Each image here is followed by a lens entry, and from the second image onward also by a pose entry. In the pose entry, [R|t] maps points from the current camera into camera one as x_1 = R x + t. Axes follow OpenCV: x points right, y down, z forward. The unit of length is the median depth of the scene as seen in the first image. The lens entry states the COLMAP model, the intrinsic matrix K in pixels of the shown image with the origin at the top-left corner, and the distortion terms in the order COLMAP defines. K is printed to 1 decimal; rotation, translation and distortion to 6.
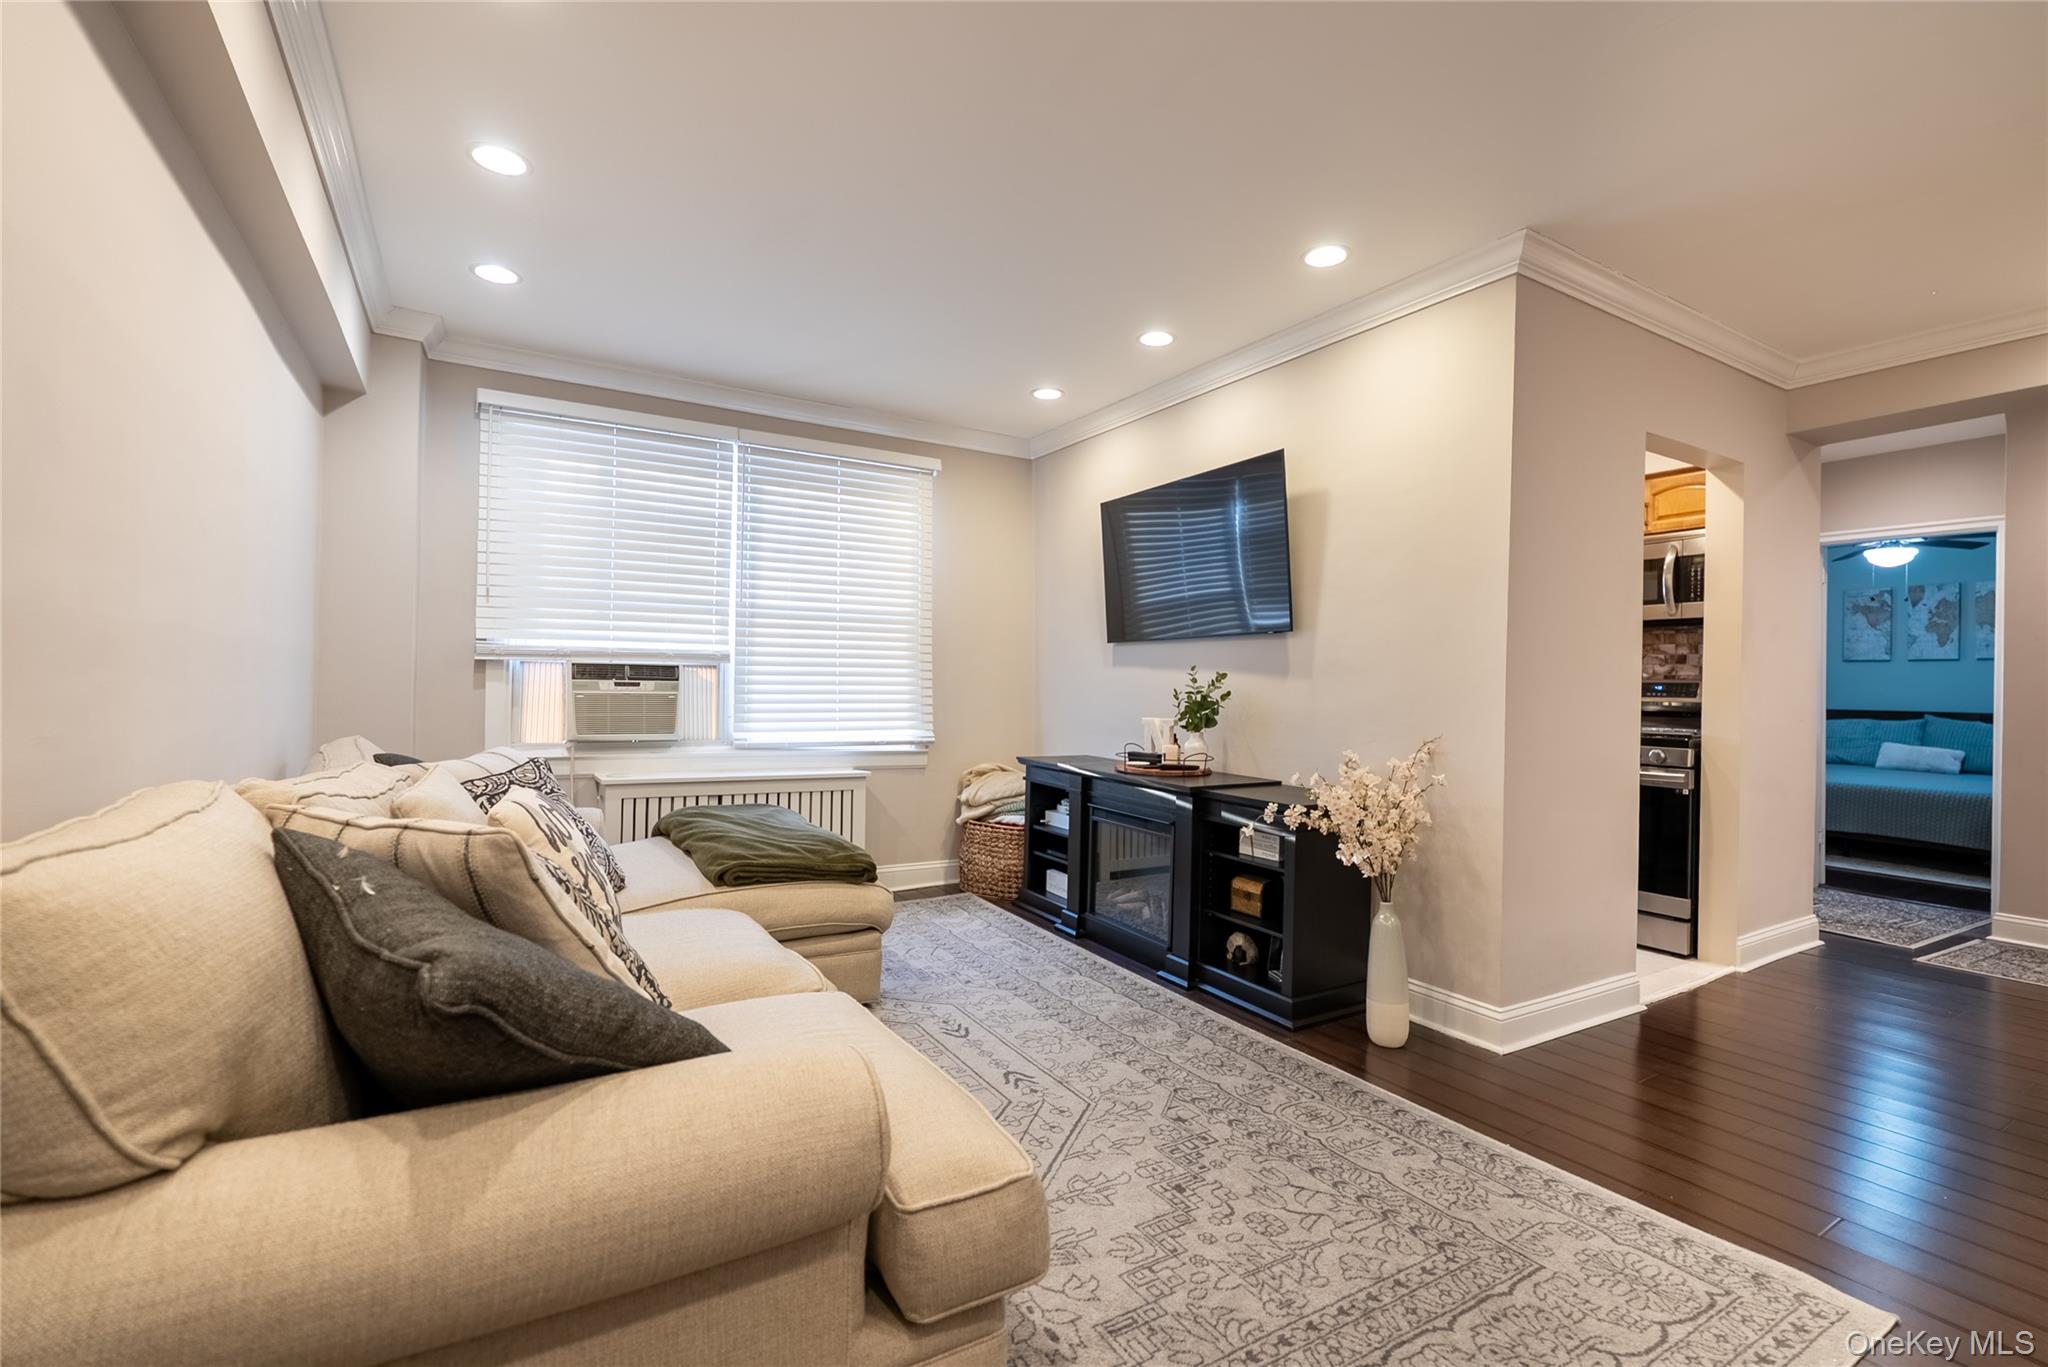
lens RADIAL K [[902.8, 0, 1032.8], [0, 902.8, 679.4], [0, 0, 1]] dist [-0.001436, -0.000412]
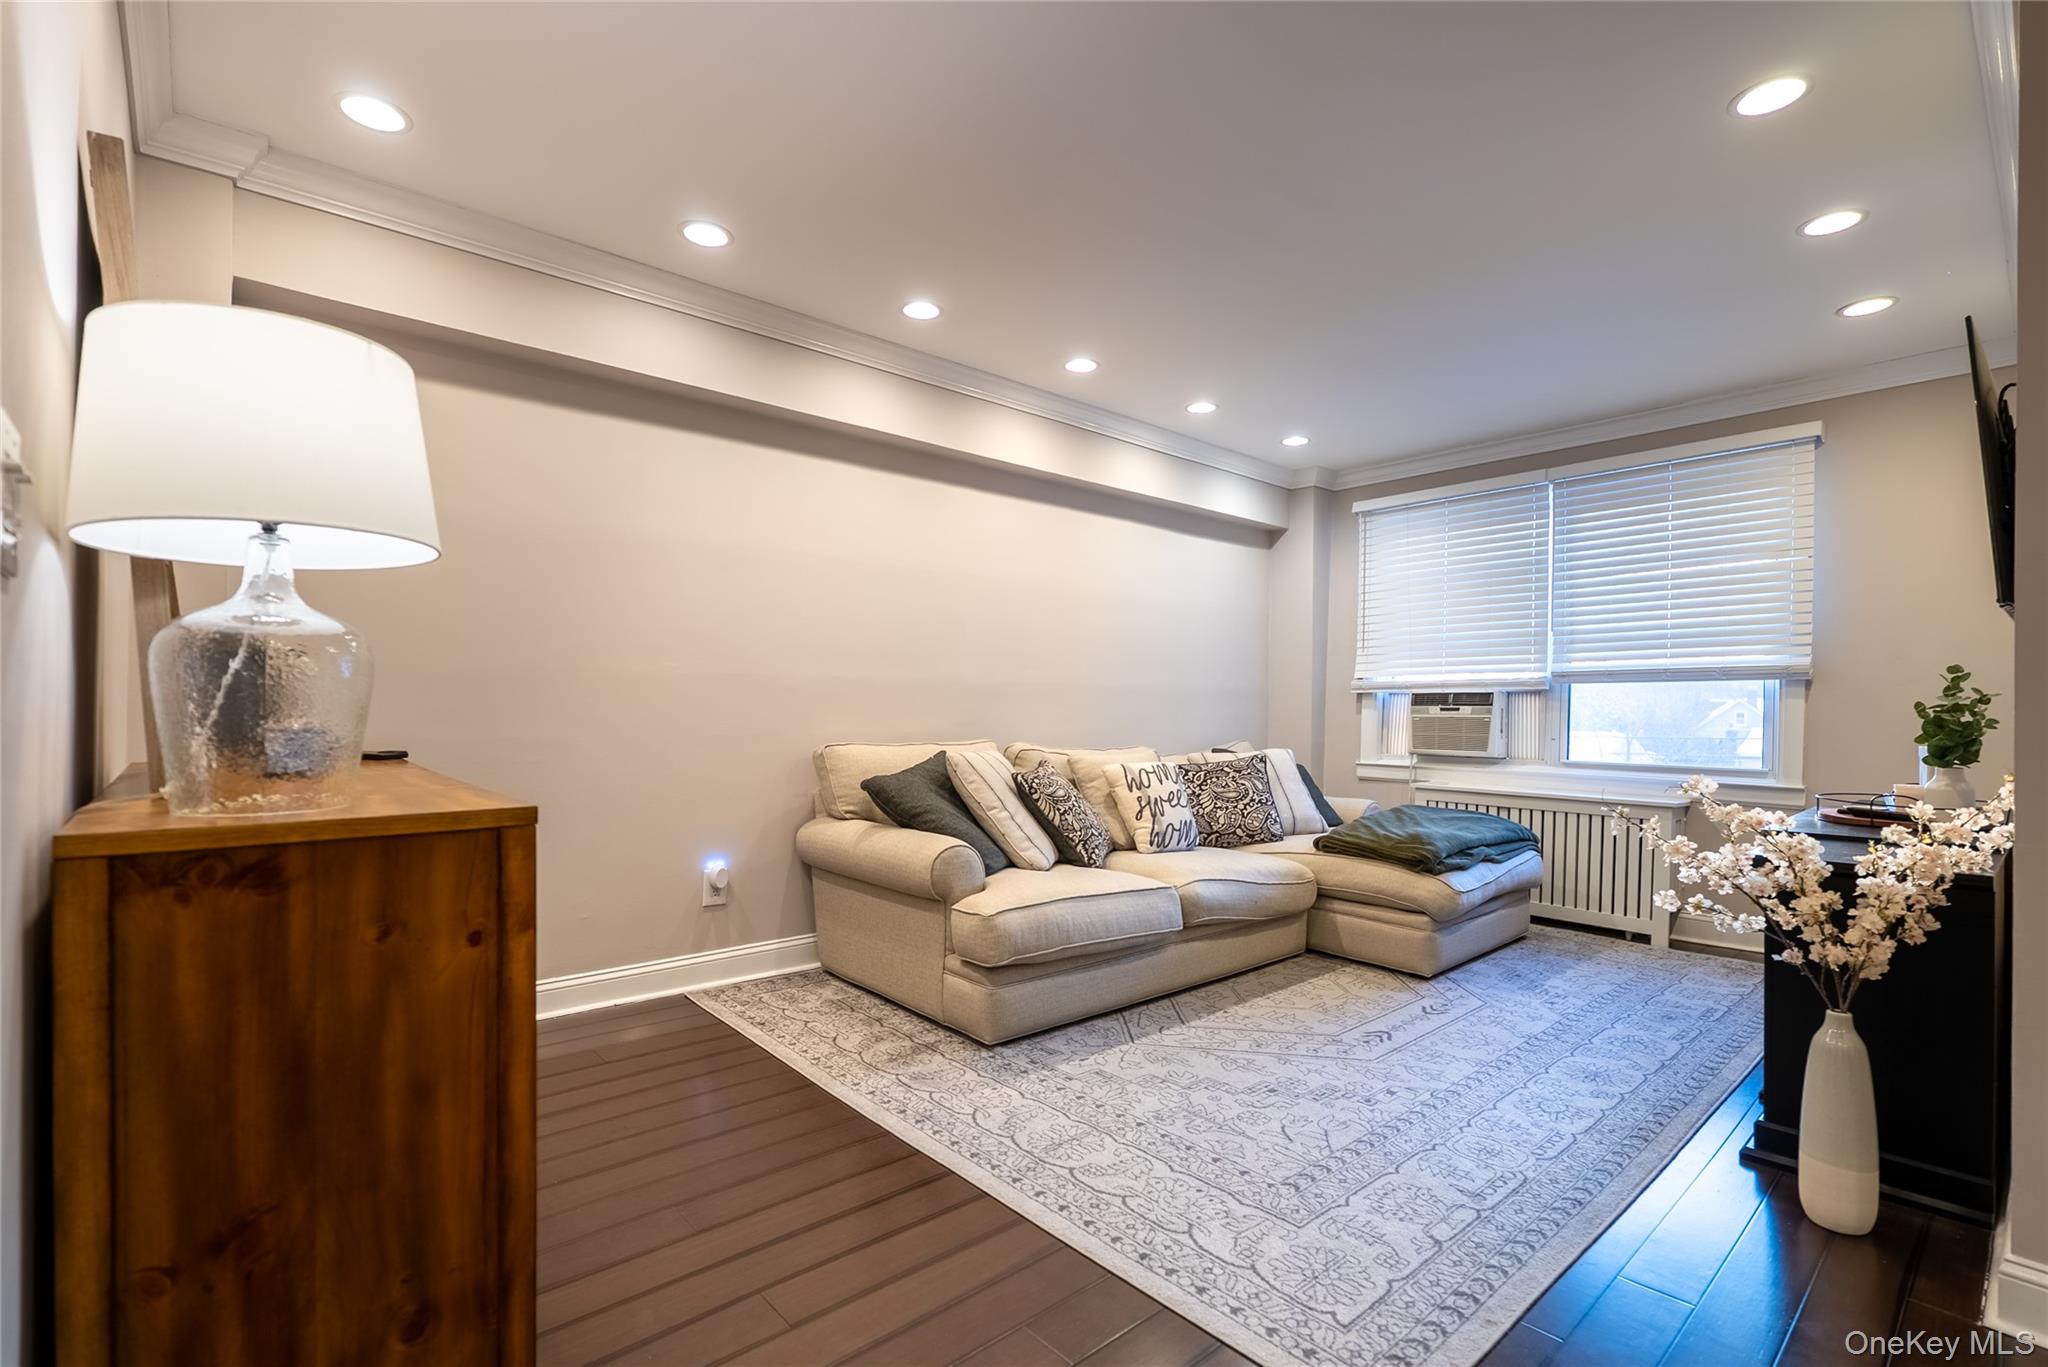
lens RADIAL K [[938.7, 0, 1024.9], [0, 938.7, 706.4], [0, 0, 1]] dist [-0.001773, -0.000303]
pose [[0.178174, -0.020223, -0.983791, 0.741691], [0.003617, 0.999795, -0.019897, 0.026430], [0.983992, -0.000013, 0.178211, 0.223275]]
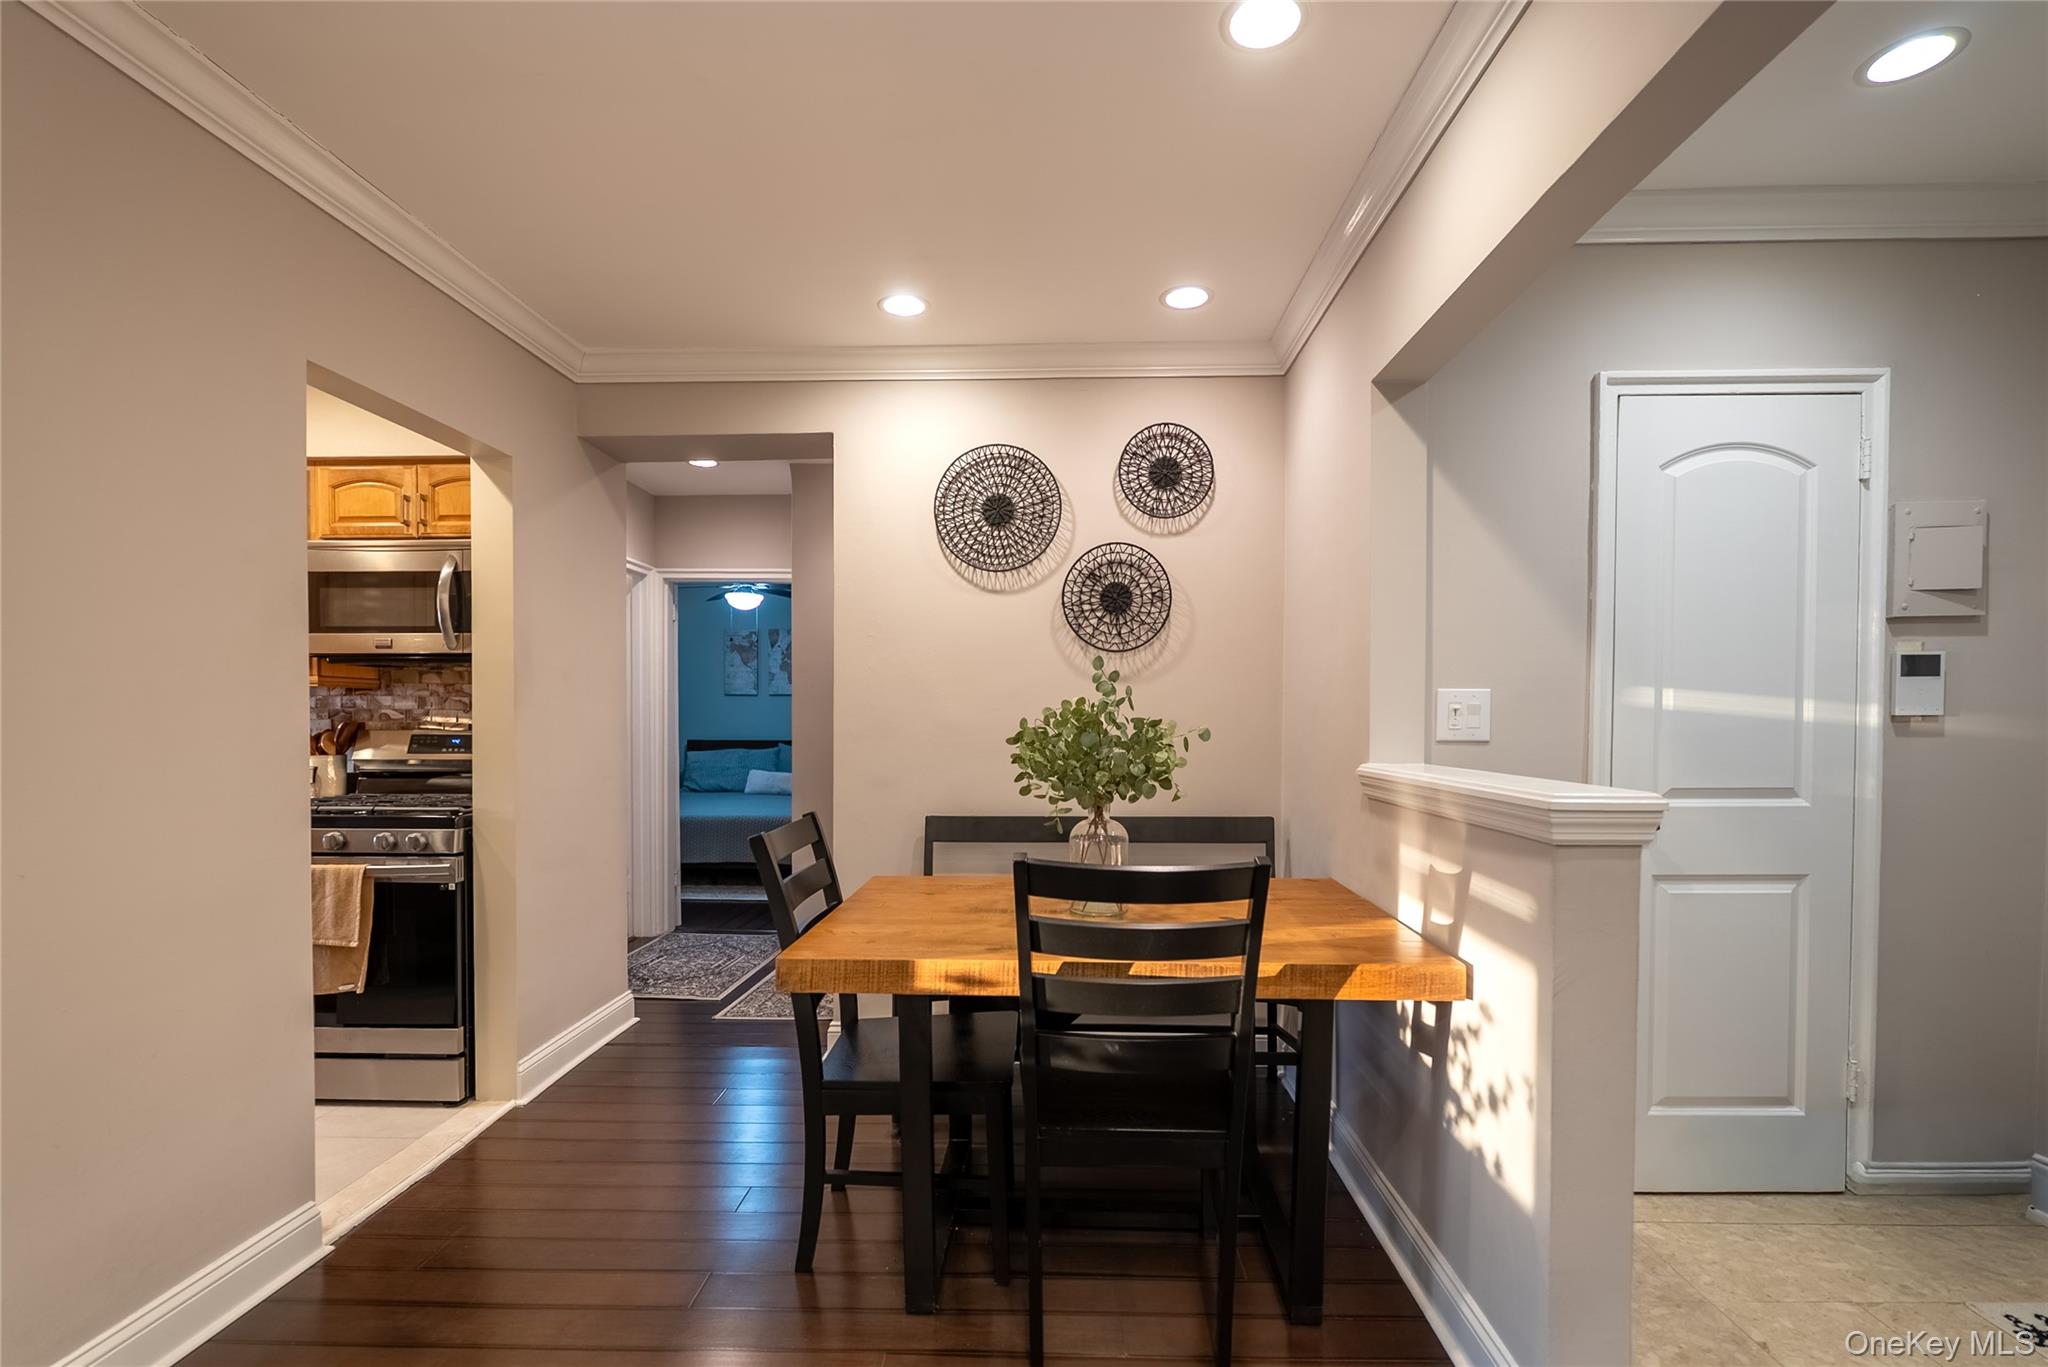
lens RADIAL K [[927.2, 0, 1026.5], [0, 927.2, 730.8], [0, 0, 1]] dist [-0.001891, -0.000028]
pose [[0.550328, -0.029951, 0.834411, 0.345972], [0.002706, 0.999415, 0.034089, -0.029170], [-0.834944, -0.016502, 0.550087, 0.180386]]
